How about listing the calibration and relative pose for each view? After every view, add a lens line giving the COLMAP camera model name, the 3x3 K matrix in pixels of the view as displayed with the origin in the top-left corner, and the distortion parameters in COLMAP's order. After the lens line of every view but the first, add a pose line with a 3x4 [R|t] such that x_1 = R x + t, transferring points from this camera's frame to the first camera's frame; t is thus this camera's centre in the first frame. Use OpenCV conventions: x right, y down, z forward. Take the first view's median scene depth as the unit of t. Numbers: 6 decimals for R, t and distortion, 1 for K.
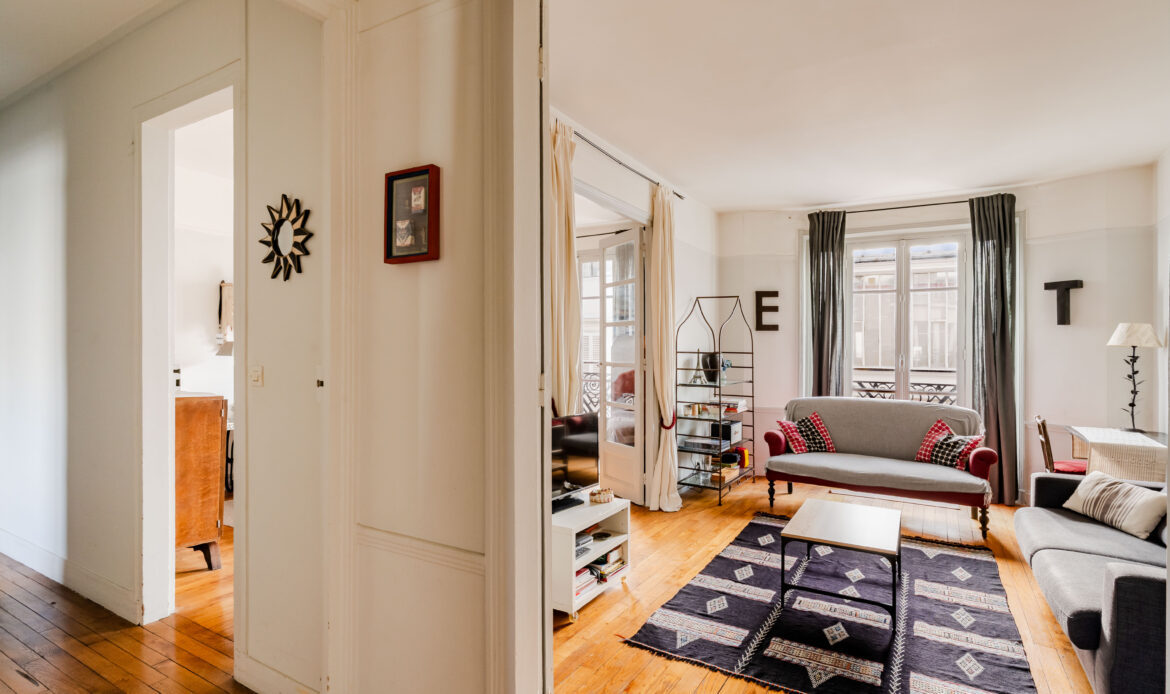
lens RADIAL K [[585.4, 0, 579.3], [0, 585.4, 332.2], [0, 0, 1]] dist [0.003129, -0.000625]
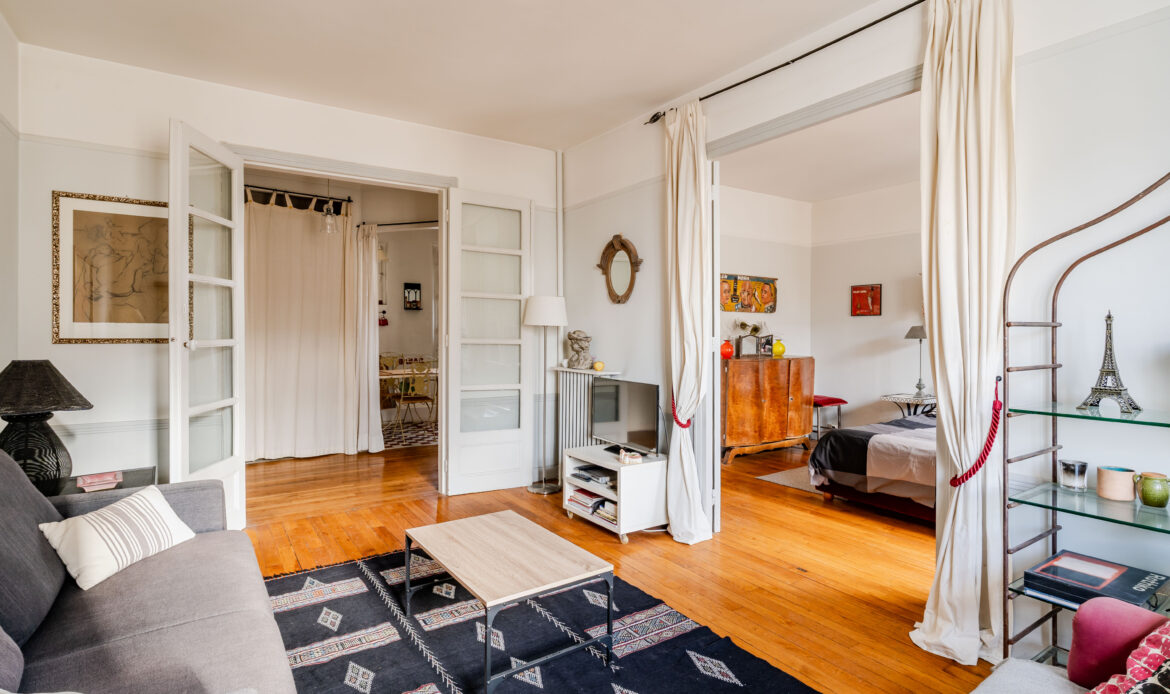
lens RADIAL K [[582.8, 0, 588.5], [0, 582.8, 334.2], [0, 0, 1]] dist [-0.000139, 0.000611]
pose [[-0.414251, -0.007881, -0.910128, 0.806517], [0.015450, 0.999758, -0.015689, 0.050246], [0.910031, -0.020560, -0.414029, 1.053796]]
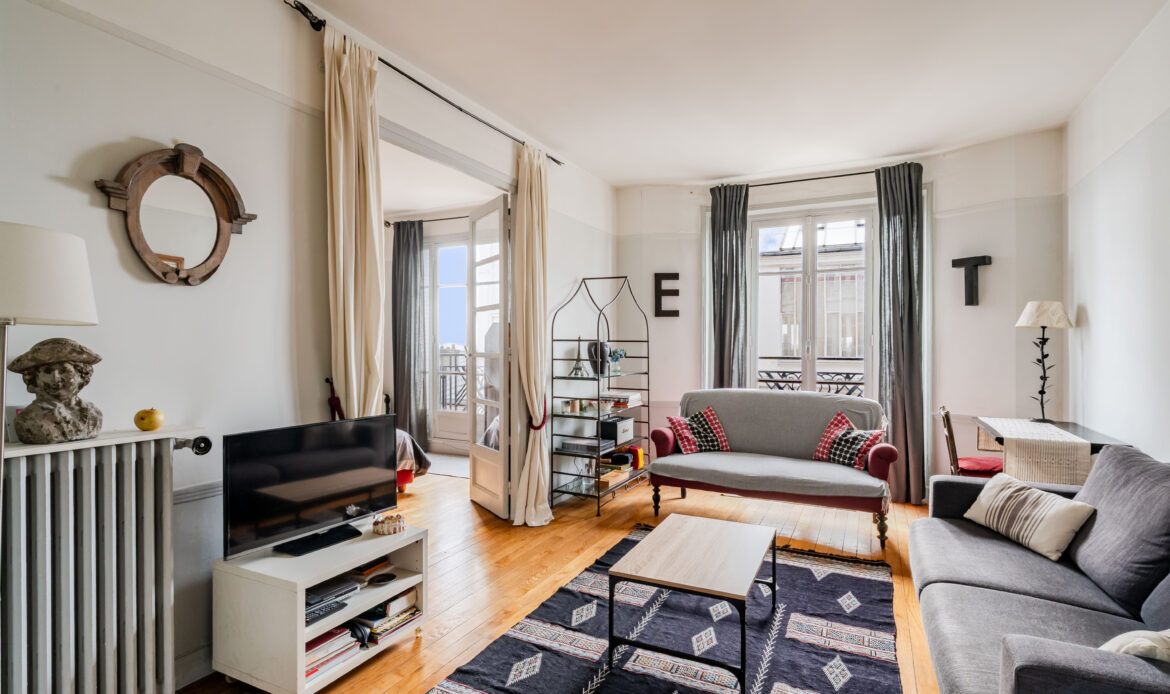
lens RADIAL K [[567.6, 0, 582.5], [0, 567.6, 334.2], [0, 0, 1]] dist [-0.002477, 0.001002]
pose [[0.997176, -0.008976, 0.074567, 0.179851], [0.008215, 0.999911, 0.010512, 0.020376], [-0.074655, -0.009870, 0.997161, 0.190529]]
